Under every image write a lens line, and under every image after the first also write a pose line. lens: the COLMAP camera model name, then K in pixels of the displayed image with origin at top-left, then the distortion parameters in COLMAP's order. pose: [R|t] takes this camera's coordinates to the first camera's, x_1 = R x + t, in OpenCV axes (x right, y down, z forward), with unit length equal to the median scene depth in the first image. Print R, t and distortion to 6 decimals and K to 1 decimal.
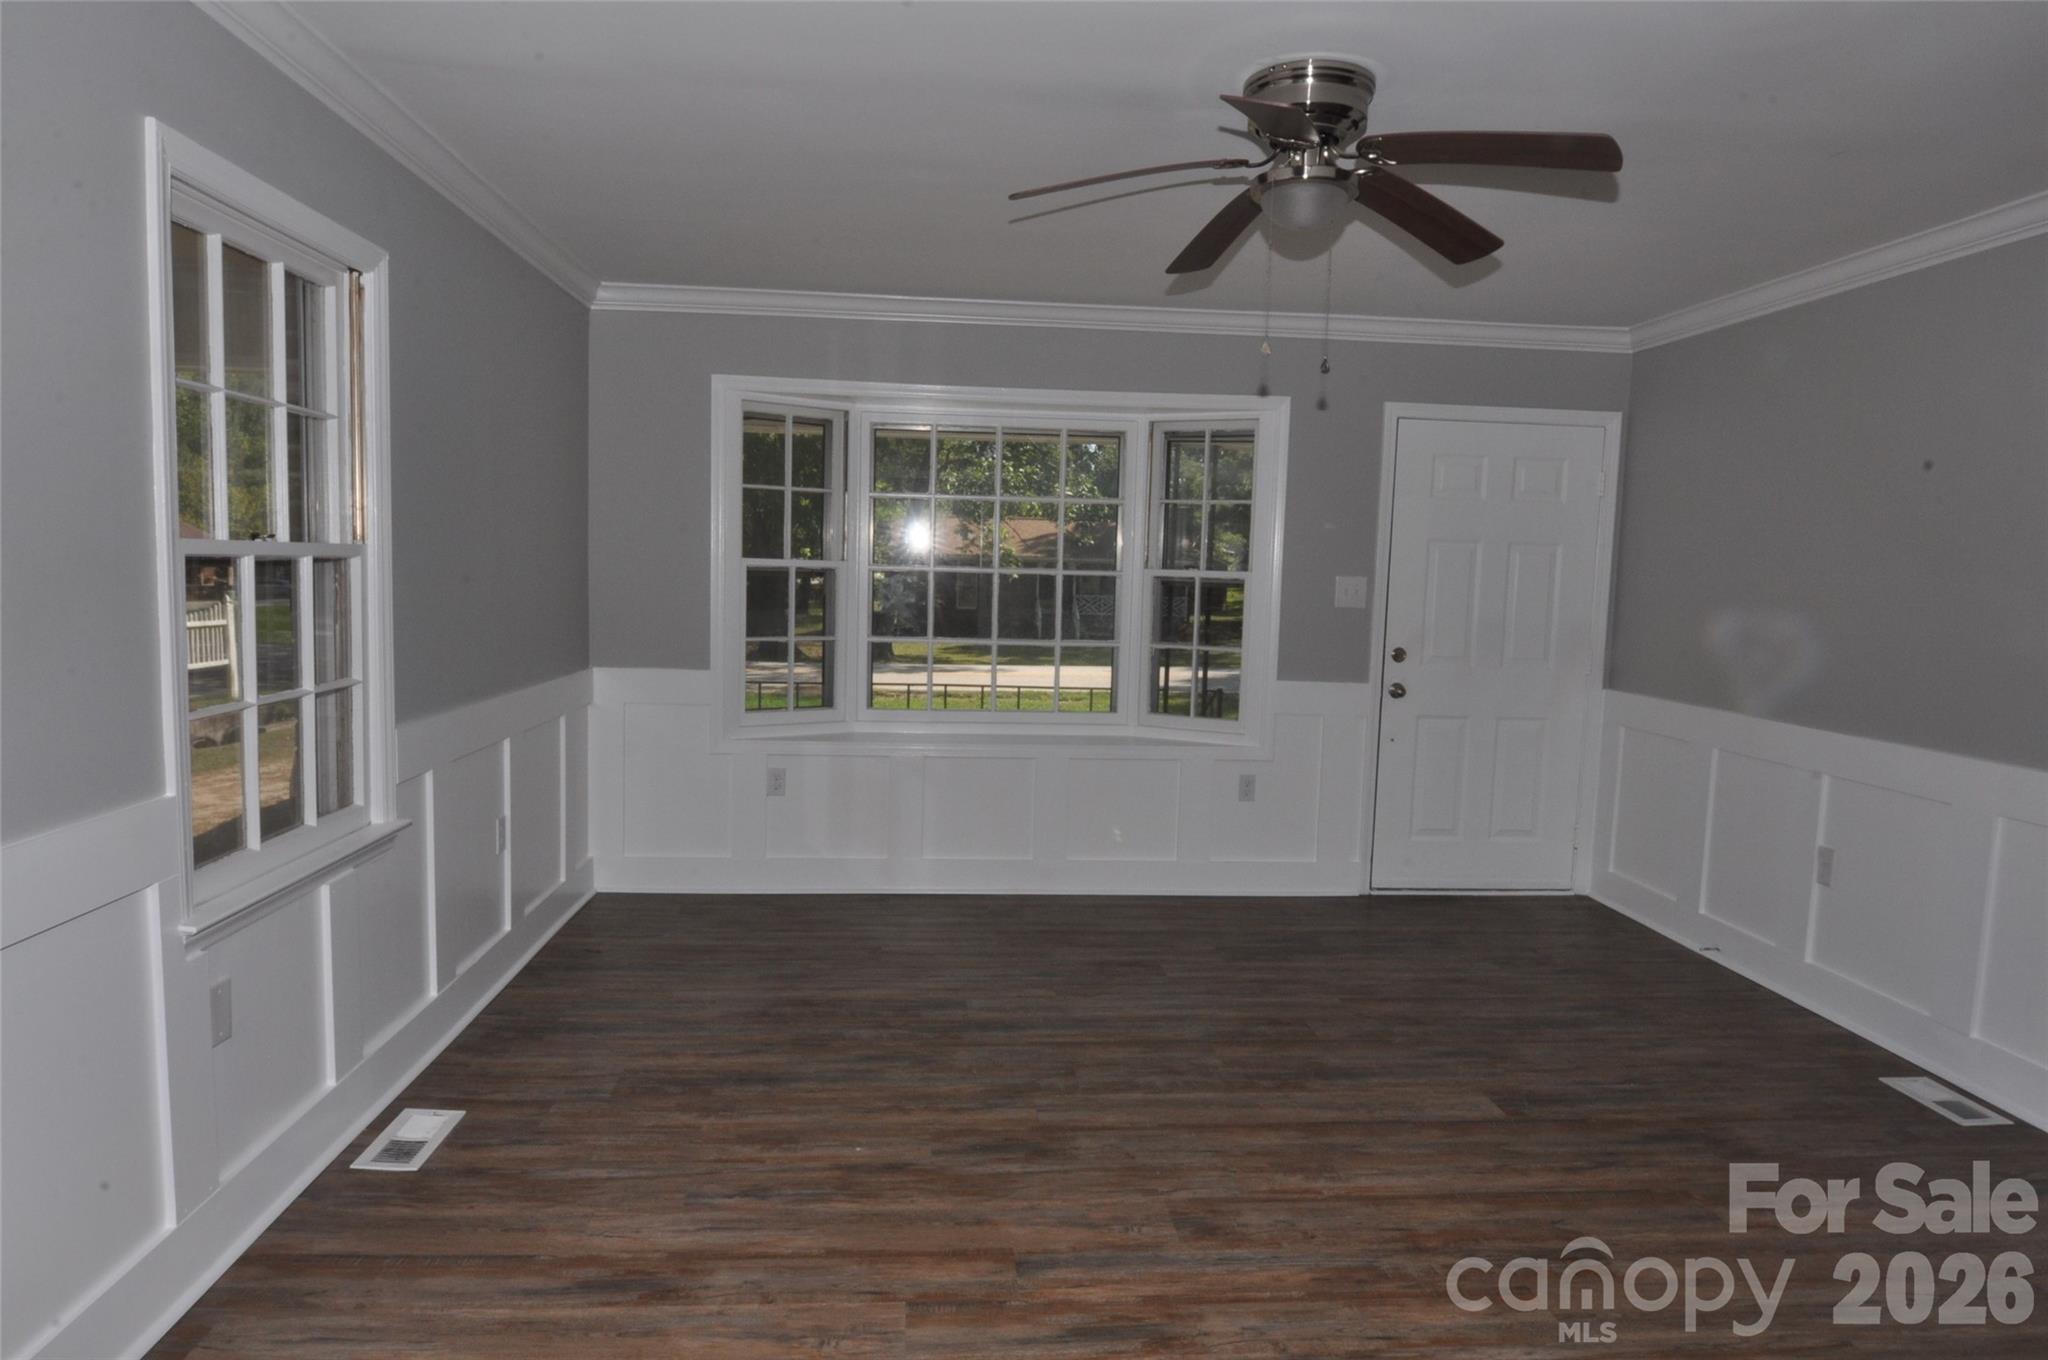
lens RADIAL K [[1225.3, 0, 1028.8], [0, 1225.3, 684.1], [0, 0, 1]] dist [-0.014220, -0.005575]
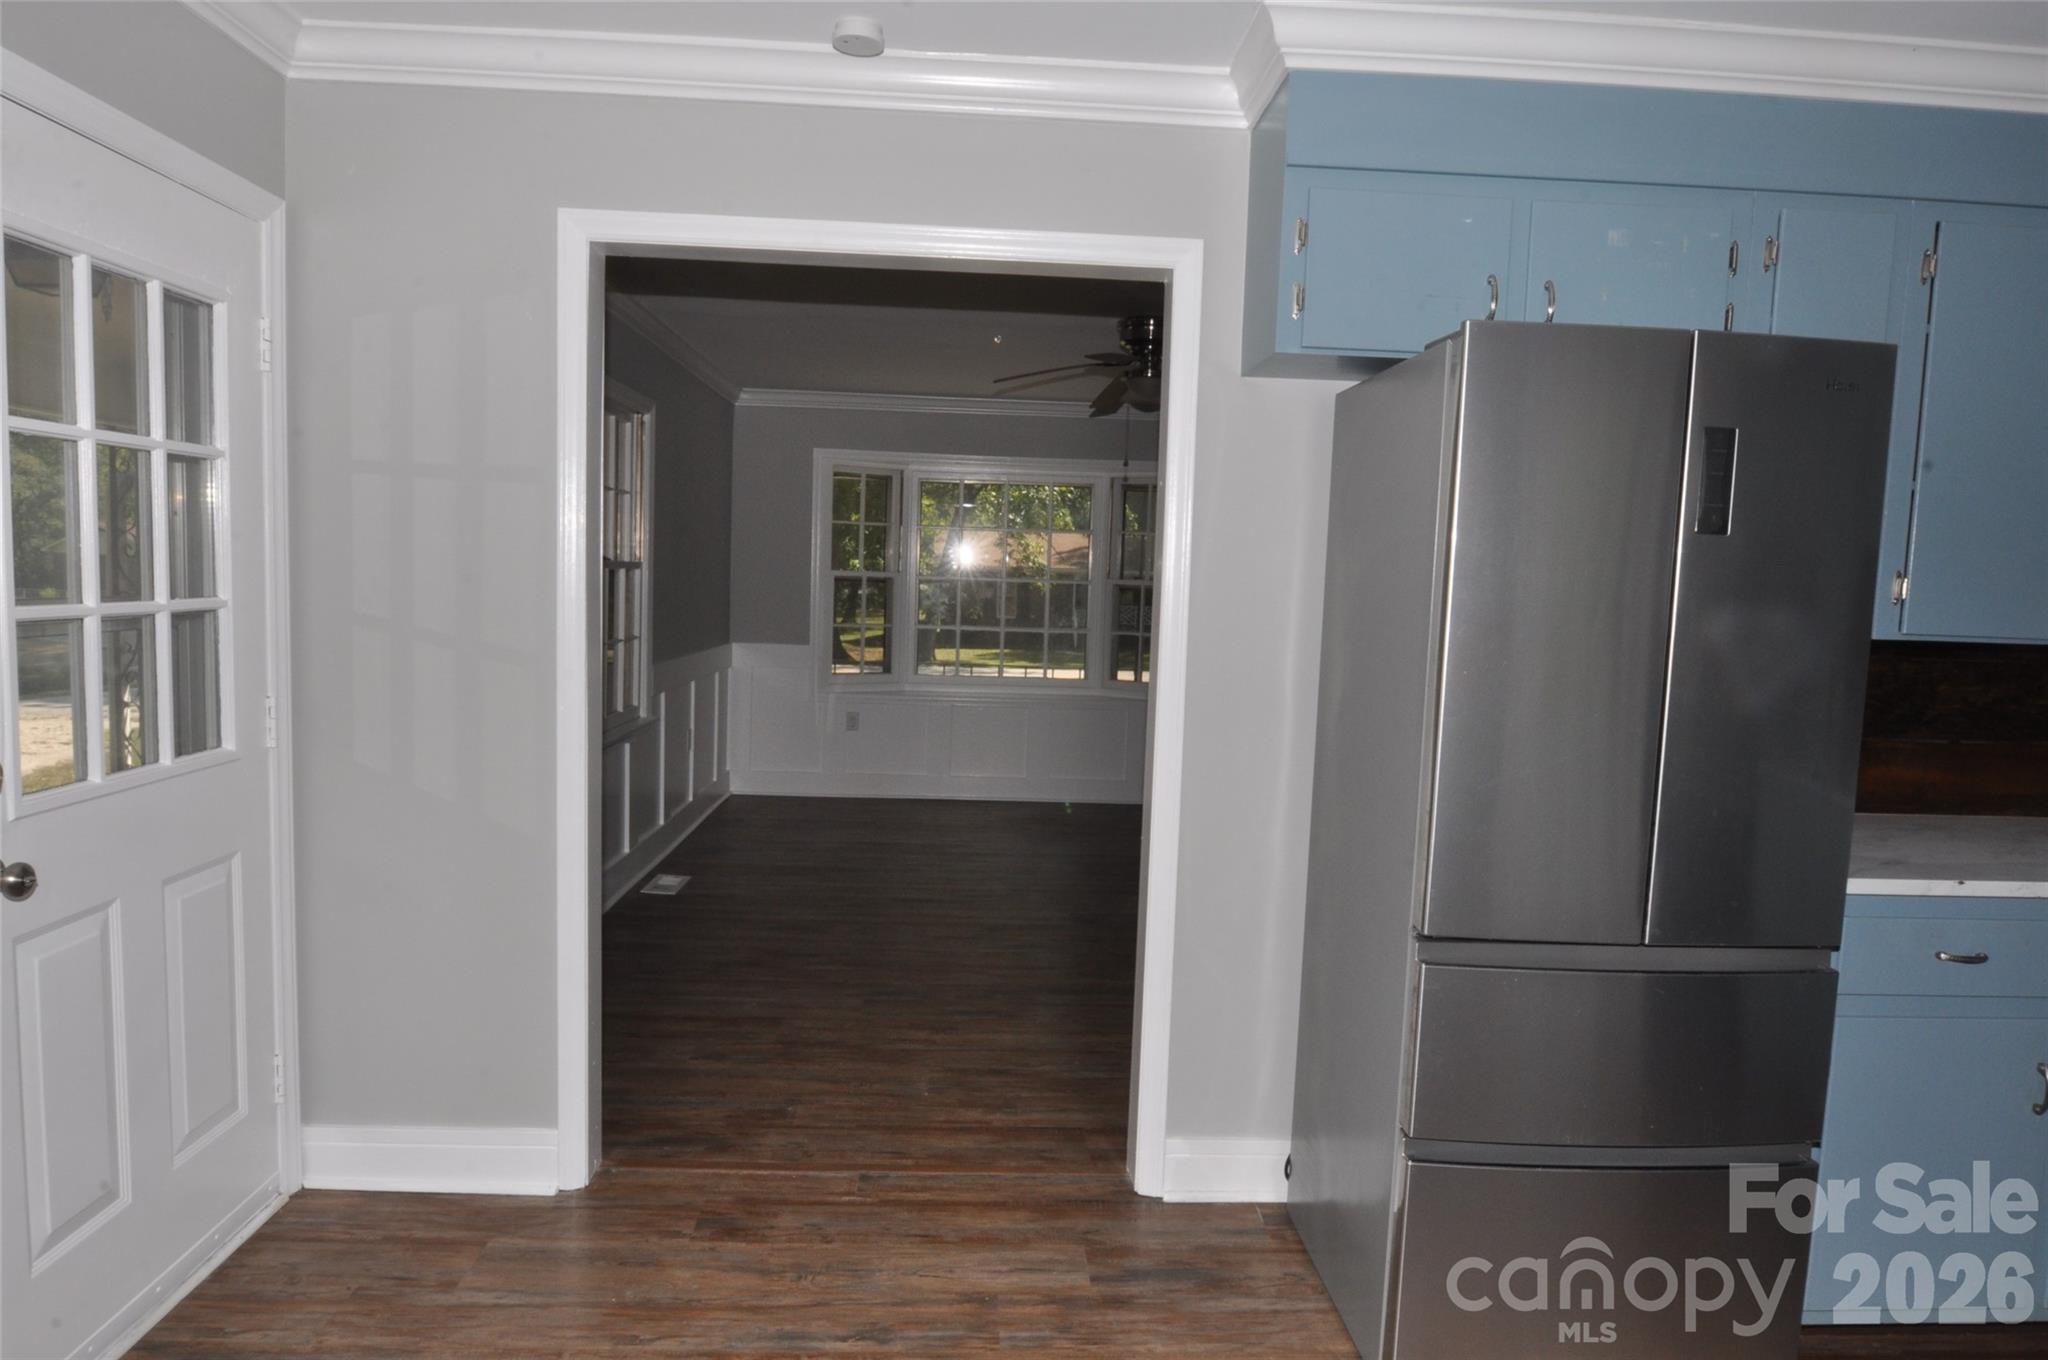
lens RADIAL K [[1225.3, 0, 1017.3], [0, 1225.3, 683.6], [0, 0, 1]] dist [-0.014220, -0.005575]
pose [[0.997780, 0.012081, -0.065494, 0.123574], [-0.012320, 0.999919, -0.003248, 0.050117], [0.065450, 0.004048, 0.997848, -0.641598]]
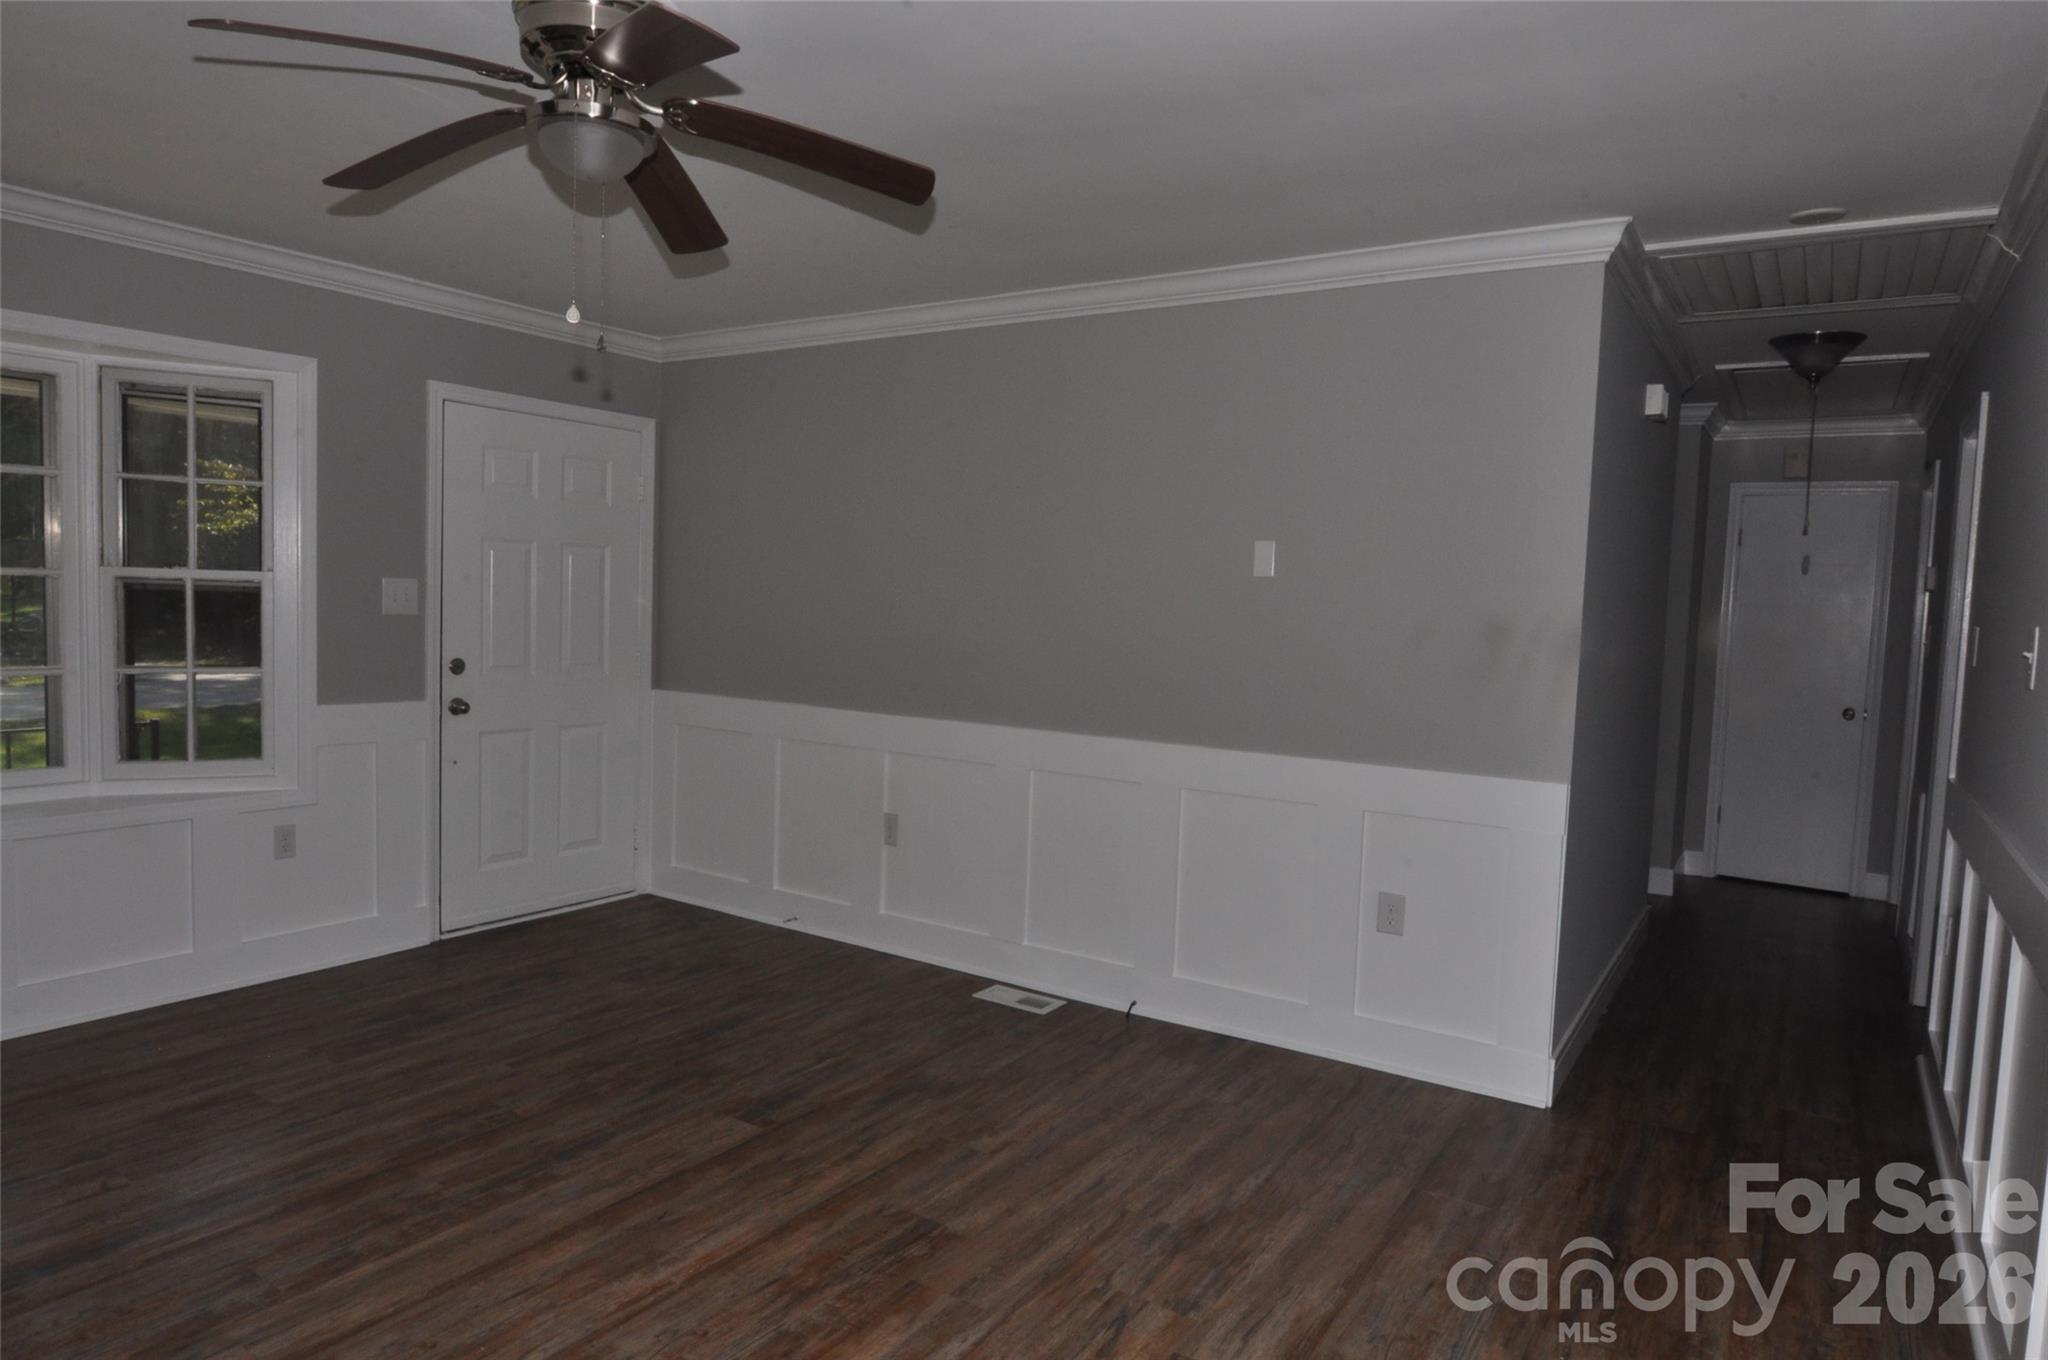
lens RADIAL K [[1225.3, 0, 1020.3], [0, 1225.3, 683.7], [0, 0, 1]] dist [-0.014220, -0.005575]
pose [[0.617857, -0.061228, 0.783903, -0.203988], [0.057602, 0.997809, 0.032534, -0.023794], [-0.784177, 0.025053, 0.620031, 0.181166]]
